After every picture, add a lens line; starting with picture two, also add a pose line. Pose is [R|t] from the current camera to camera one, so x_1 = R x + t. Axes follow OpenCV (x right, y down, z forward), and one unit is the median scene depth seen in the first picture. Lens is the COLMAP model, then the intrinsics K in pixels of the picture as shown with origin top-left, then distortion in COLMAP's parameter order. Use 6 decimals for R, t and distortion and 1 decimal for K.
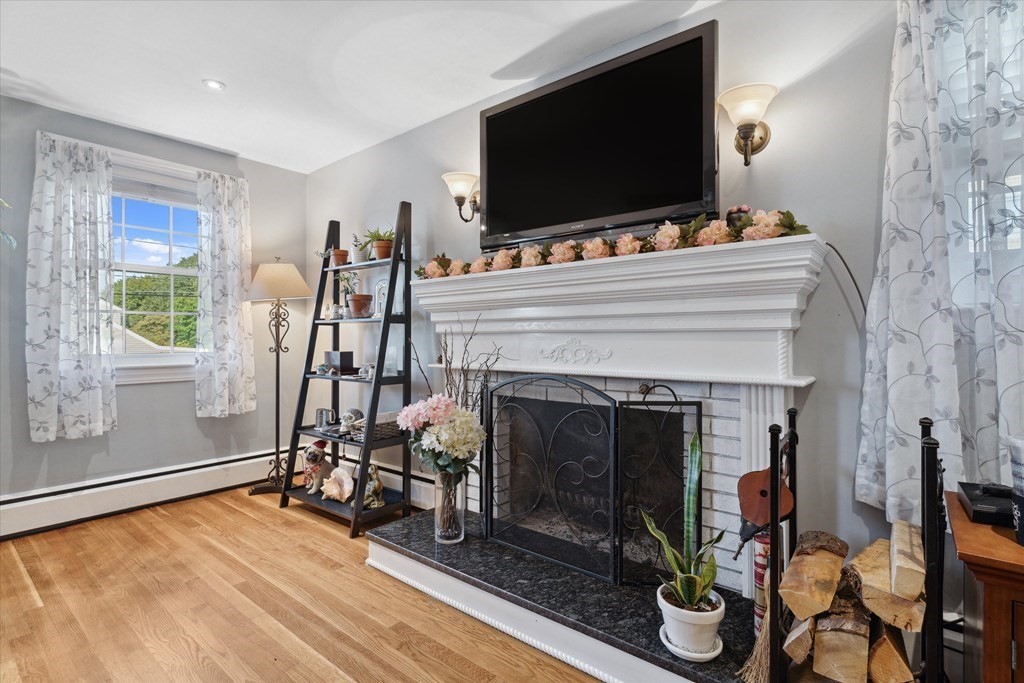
lens RADIAL K [[495.3, 0, 511.3], [0, 495.3, 333.8], [0, 0, 1]] dist [0.003054, 0.000143]
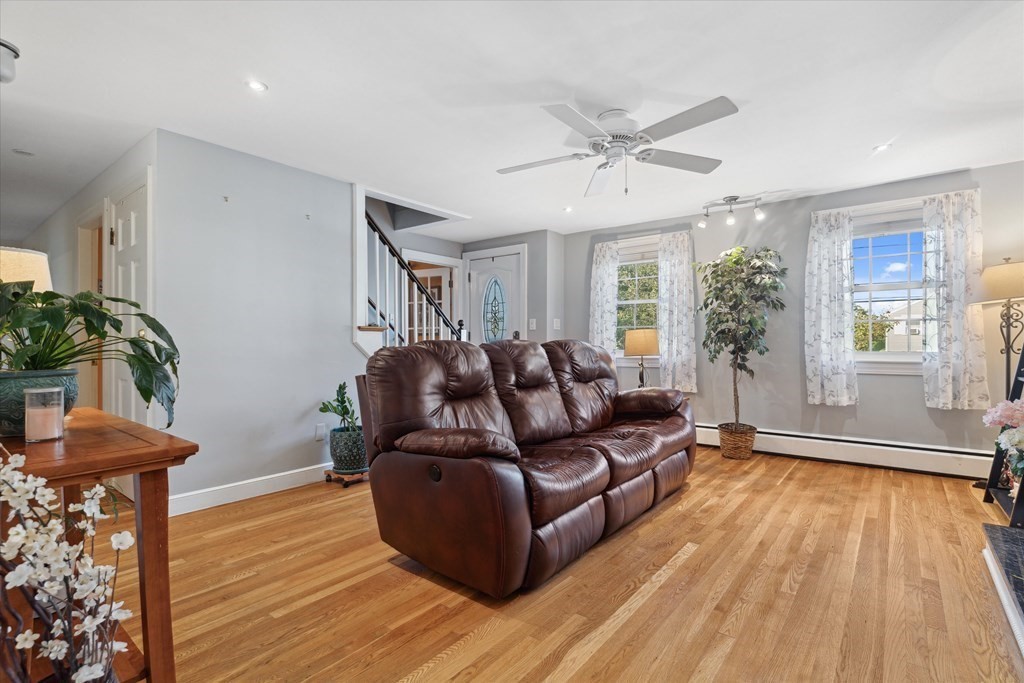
lens RADIAL K [[492.6, 0, 512.0], [0, 492.6, 341.5], [0, 0, 1]] dist [0.002326, 0.000423]
pose [[0.022080, -0.001485, -0.999755, 0.751694], [0.010183, 0.999947, -0.001261, 0.005398], [0.999704, -0.010152, 0.022094, -0.020533]]
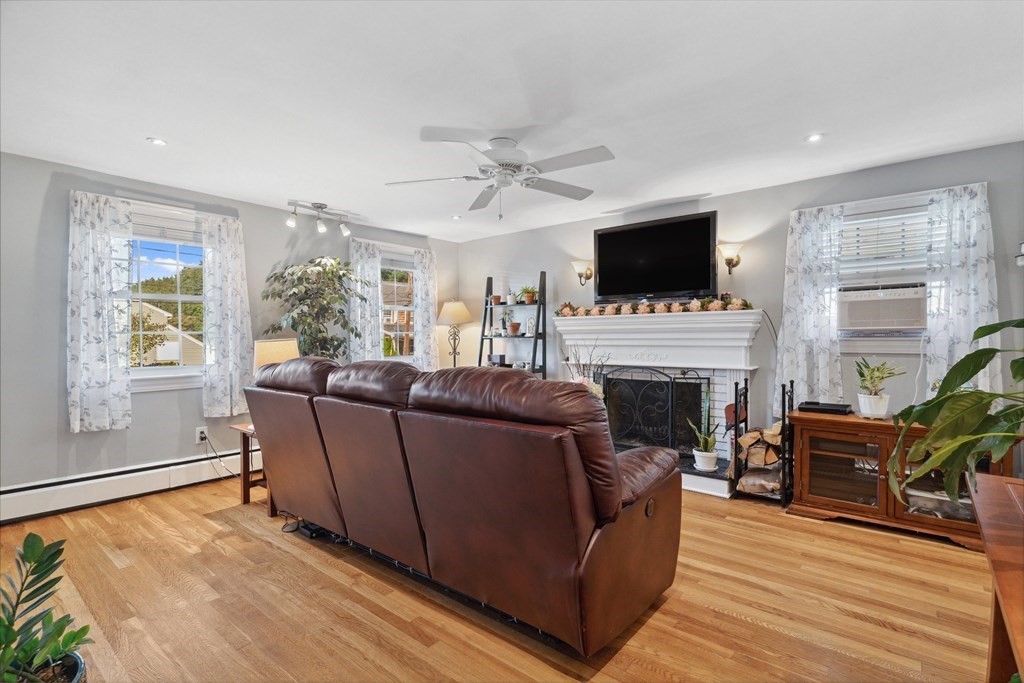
lens RADIAL K [[492.6, 0, 512.0], [0, 492.6, 341.5], [0, 0, 1]] dist [0.002326, 0.000423]
pose [[0.999989, -0.003620, -0.003053, -0.412559], [0.003673, 0.999838, 0.017648, -0.057107], [0.002989, -0.017659, 0.999840, -1.007733]]
